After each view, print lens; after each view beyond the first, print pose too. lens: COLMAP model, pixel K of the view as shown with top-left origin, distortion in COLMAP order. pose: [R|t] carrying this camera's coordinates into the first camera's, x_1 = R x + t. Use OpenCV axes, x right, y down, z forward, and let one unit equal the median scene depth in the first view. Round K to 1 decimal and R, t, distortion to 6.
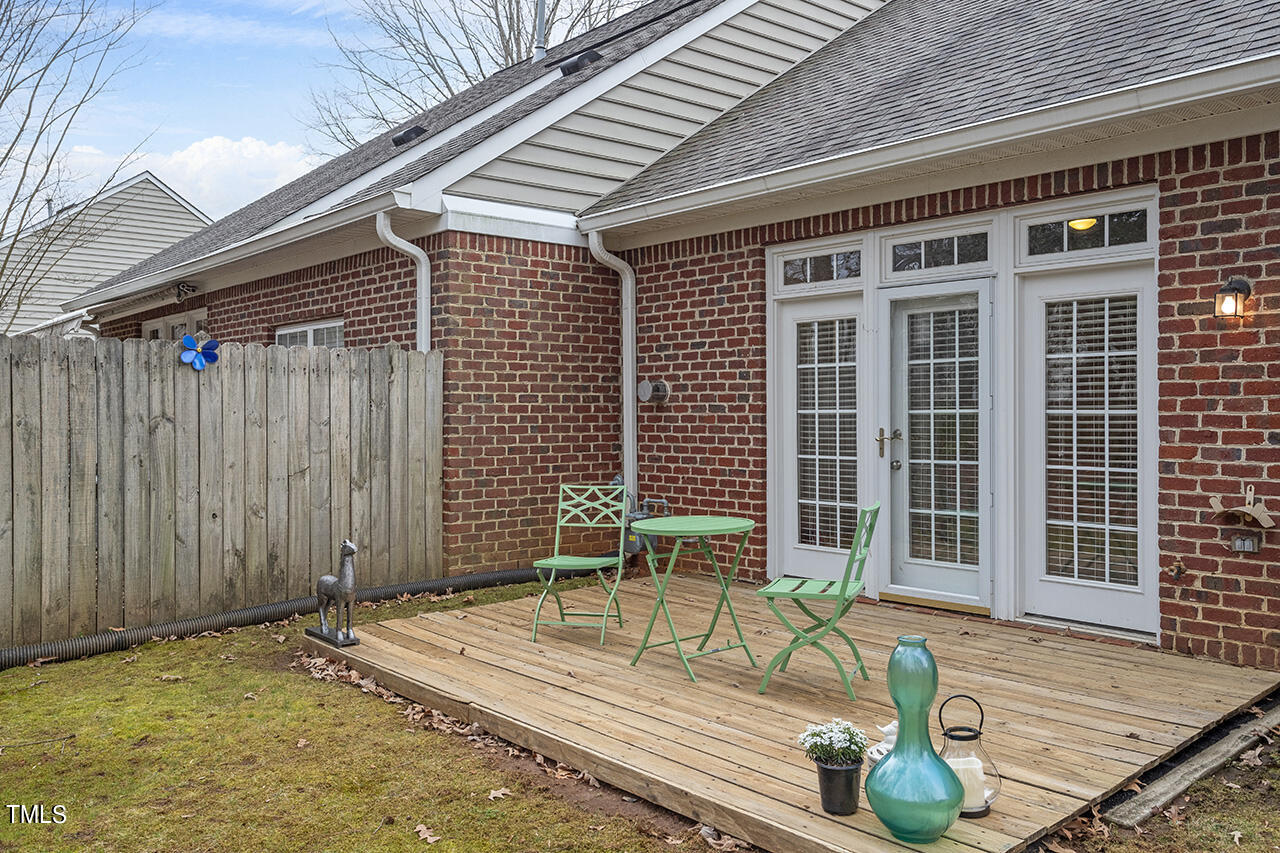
lens RADIAL K [[1042.6, 0, 641.0], [0, 1042.6, 399.0], [0, 0, 1]] dist [0.008373, 0.008430]
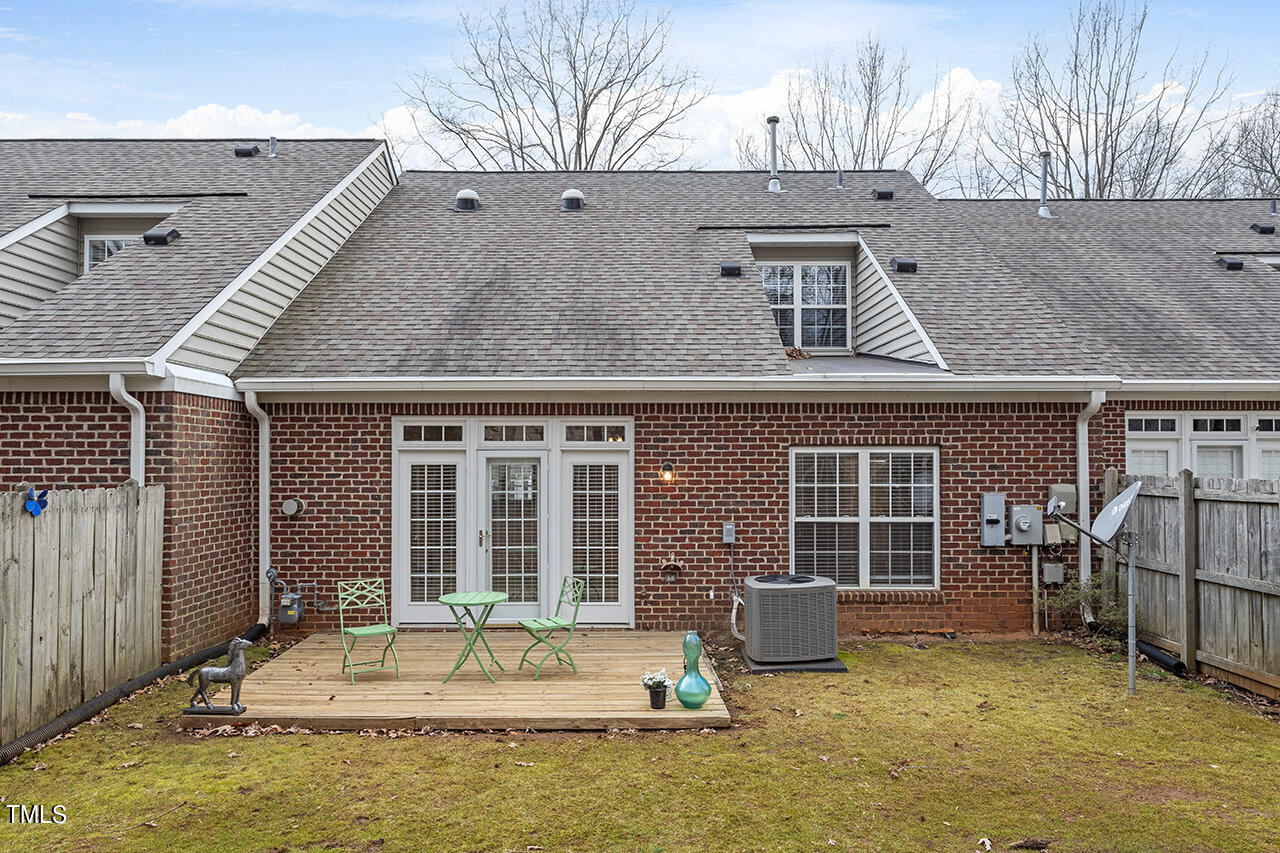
lens RADIAL K [[845.9, 0, 640.0], [0, 845.9, 426.5], [0, 0, 1]] dist [0.004899, 0.003600]
pose [[0.655827, 0.034332, 0.754130, -0.709930], [-0.009828, 0.999269, -0.036945, -0.101281], [-0.754847, 0.016818, 0.655685, -0.149801]]
